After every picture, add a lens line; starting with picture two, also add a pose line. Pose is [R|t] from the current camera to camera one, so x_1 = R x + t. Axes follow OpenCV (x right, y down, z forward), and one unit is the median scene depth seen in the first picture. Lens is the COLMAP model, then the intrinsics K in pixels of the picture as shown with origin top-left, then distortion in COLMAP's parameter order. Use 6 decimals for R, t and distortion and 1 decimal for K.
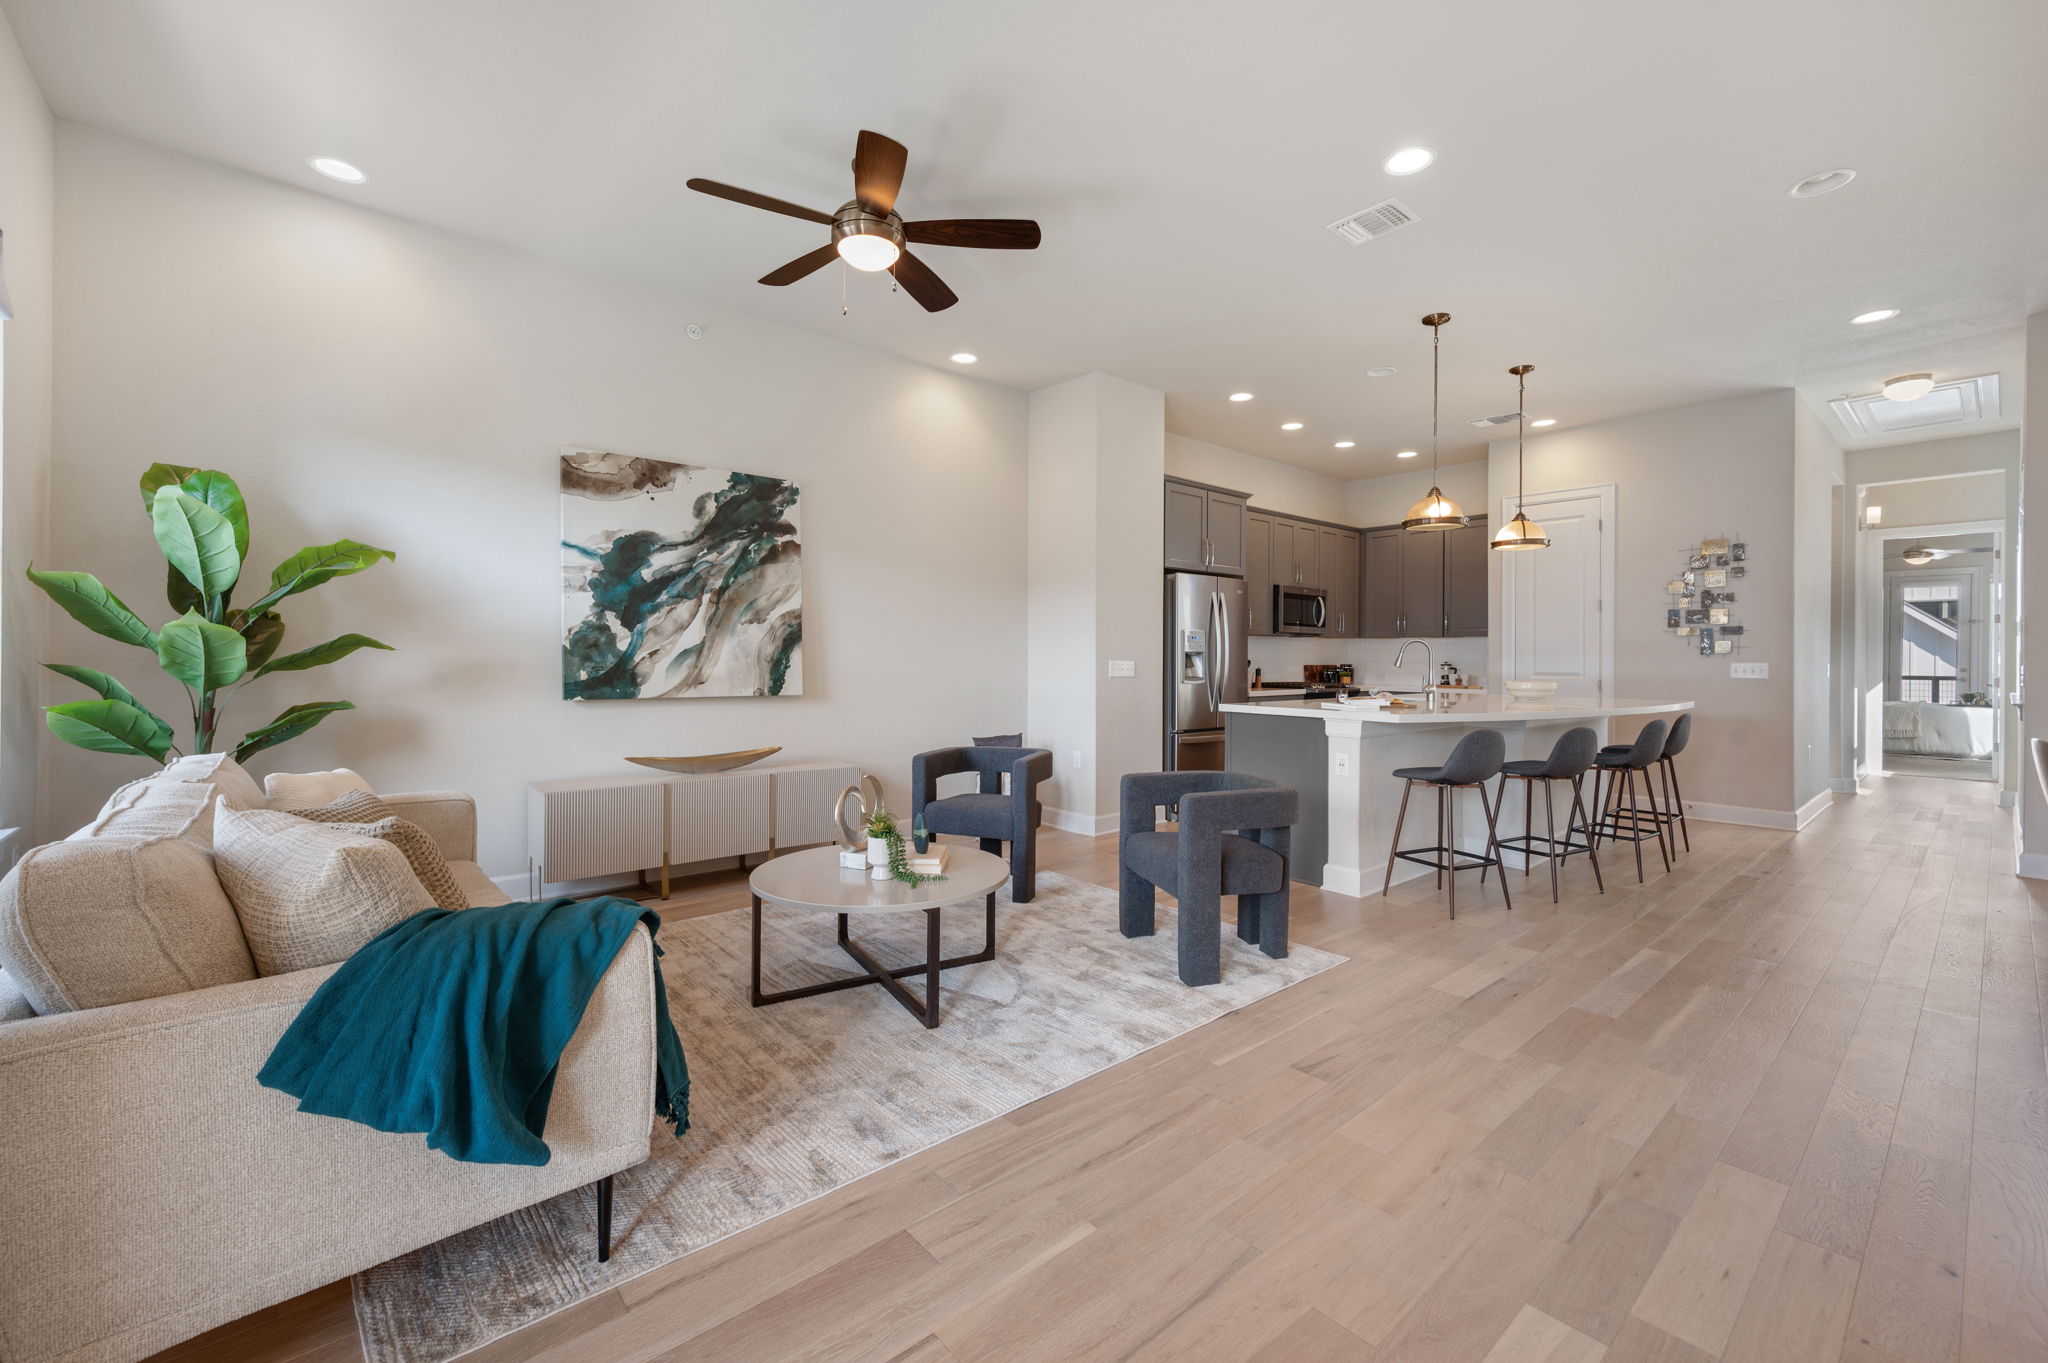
lens RADIAL K [[840.9, 0, 1024.3], [0, 840.9, 657.8], [0, 0, 1]] dist [-0.000021, -0.000043]
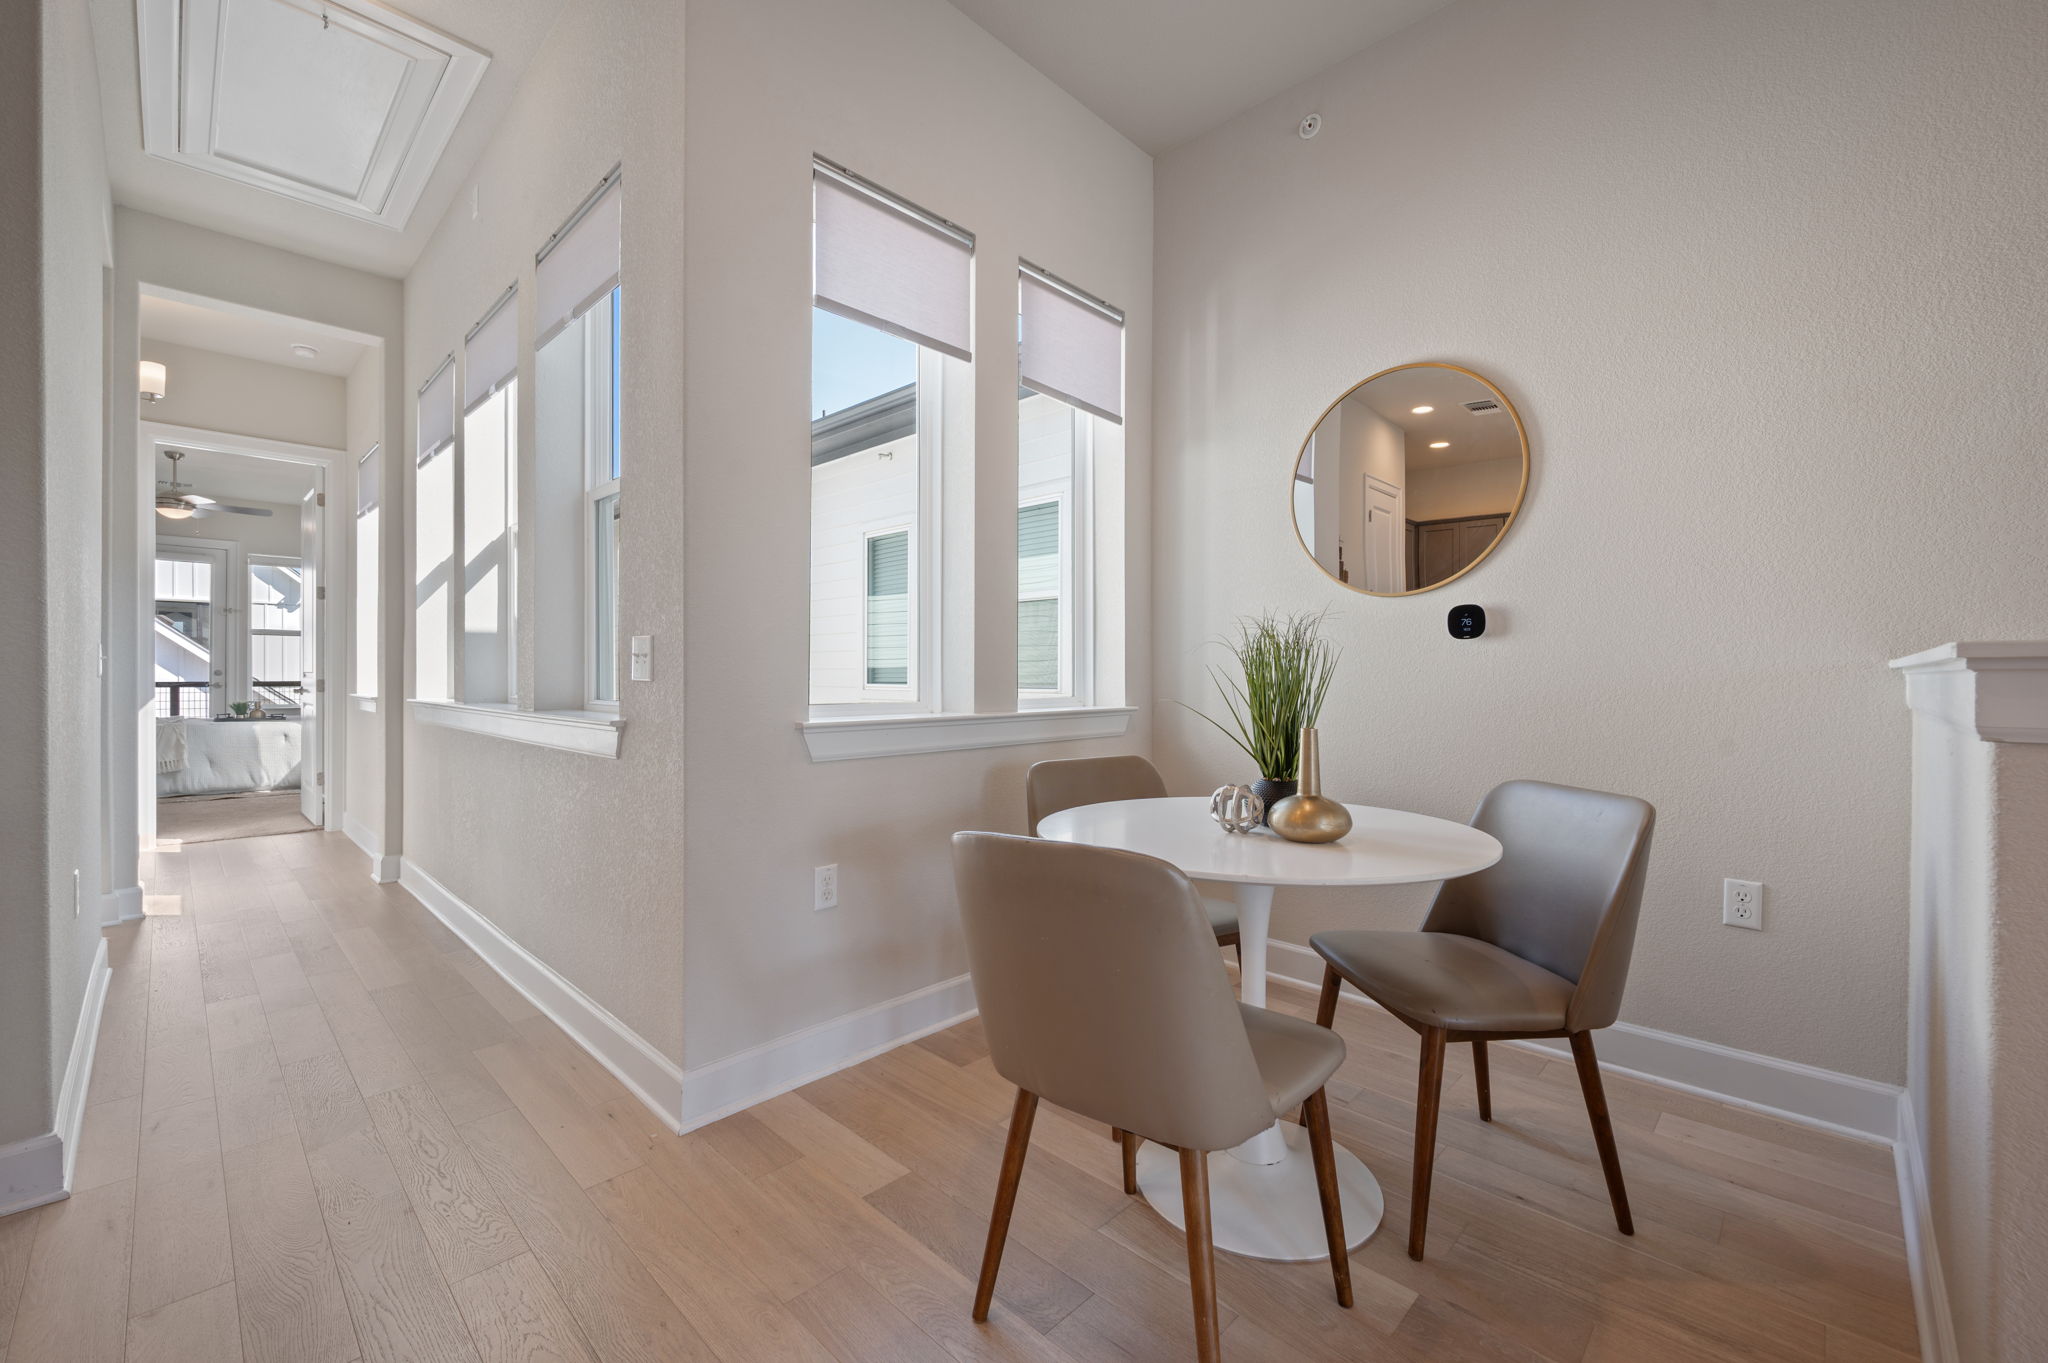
lens RADIAL K [[845.8, 0, 1024.4], [0, 845.8, 673.2], [0, 0, 1]] dist [-0.000839, -0.000181]
pose [[-0.082388, -0.002276, 0.996598, 0.526767], [-0.001173, 0.999997, 0.002187, 0.022463], [-0.996600, -0.000989, -0.082391, 0.605853]]
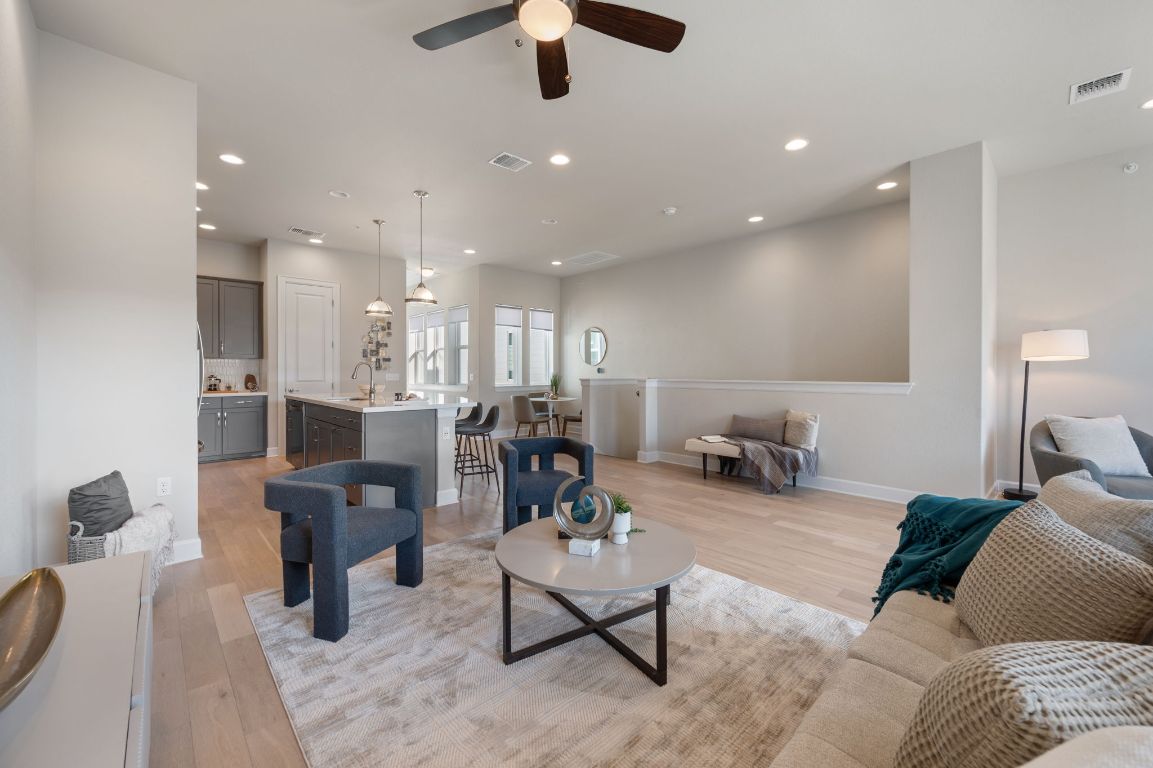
lens RADIAL K [[473.4, 0, 576.7], [0, 473.4, 370.7], [0, 0, 1]] dist [-0.000021, -0.000043]
pose [[-0.028653, -0.006482, 0.999568, -0.416680], [0.002594, 0.999975, 0.006559, -0.009098], [-0.999586, 0.002781, -0.028635, 0.480623]]
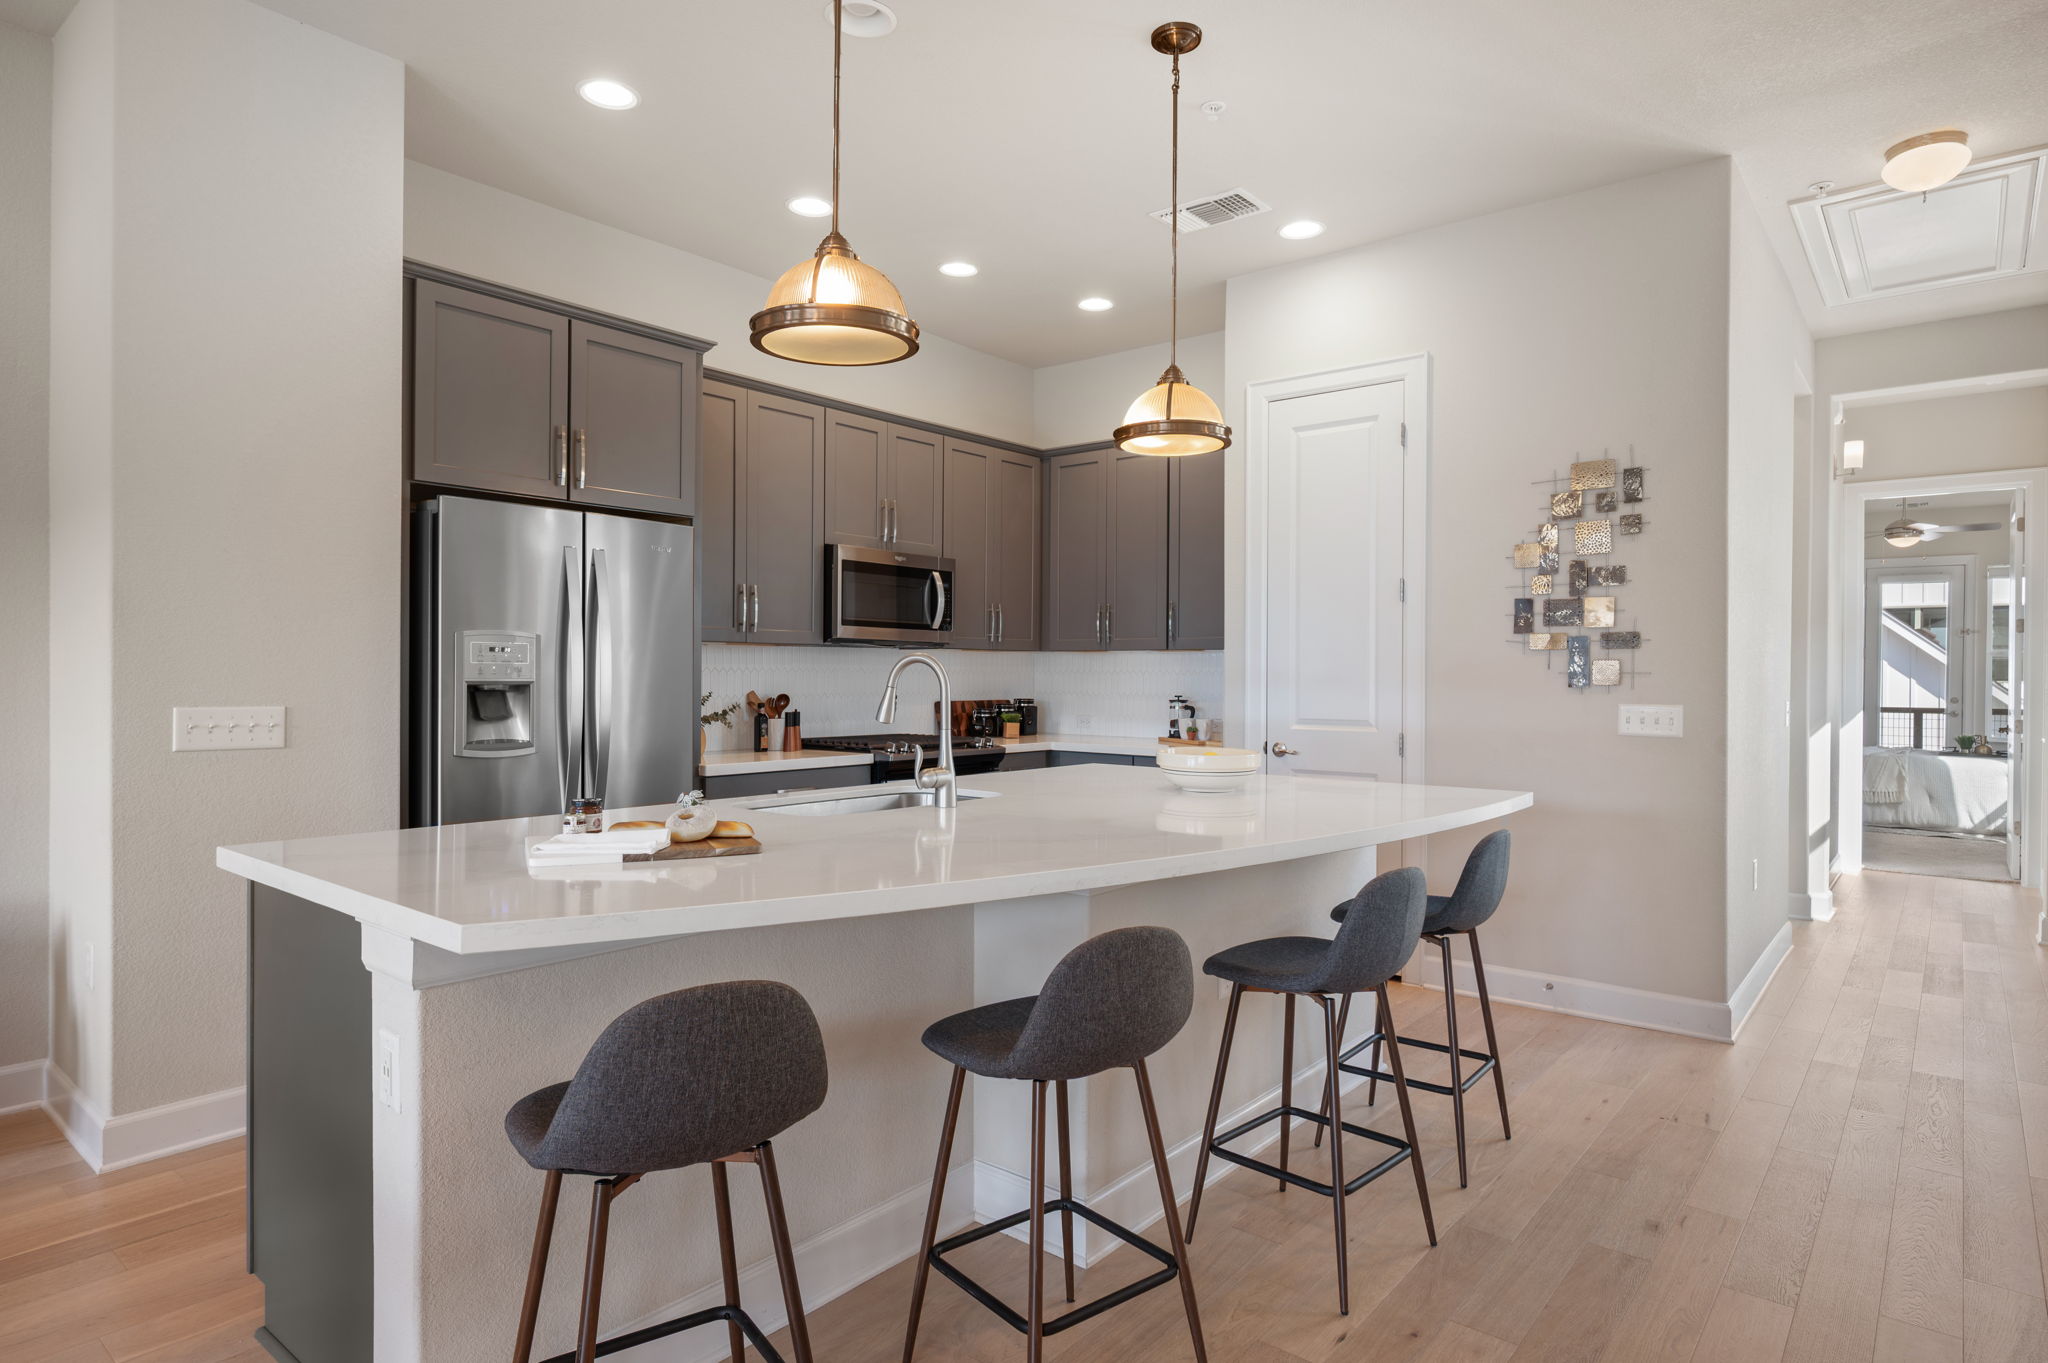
lens RADIAL K [[1135.0, 0, 1024.0], [0, 1135.0, 681.5], [0, 0, 1]] dist [-0.001890, -0.001211]
pose [[0.985747, 0.000108, 0.168235, 0.342126], [-0.000980, 0.999987, 0.005098, -0.009832], [-0.168232, -0.005190, 0.985734, 0.356027]]
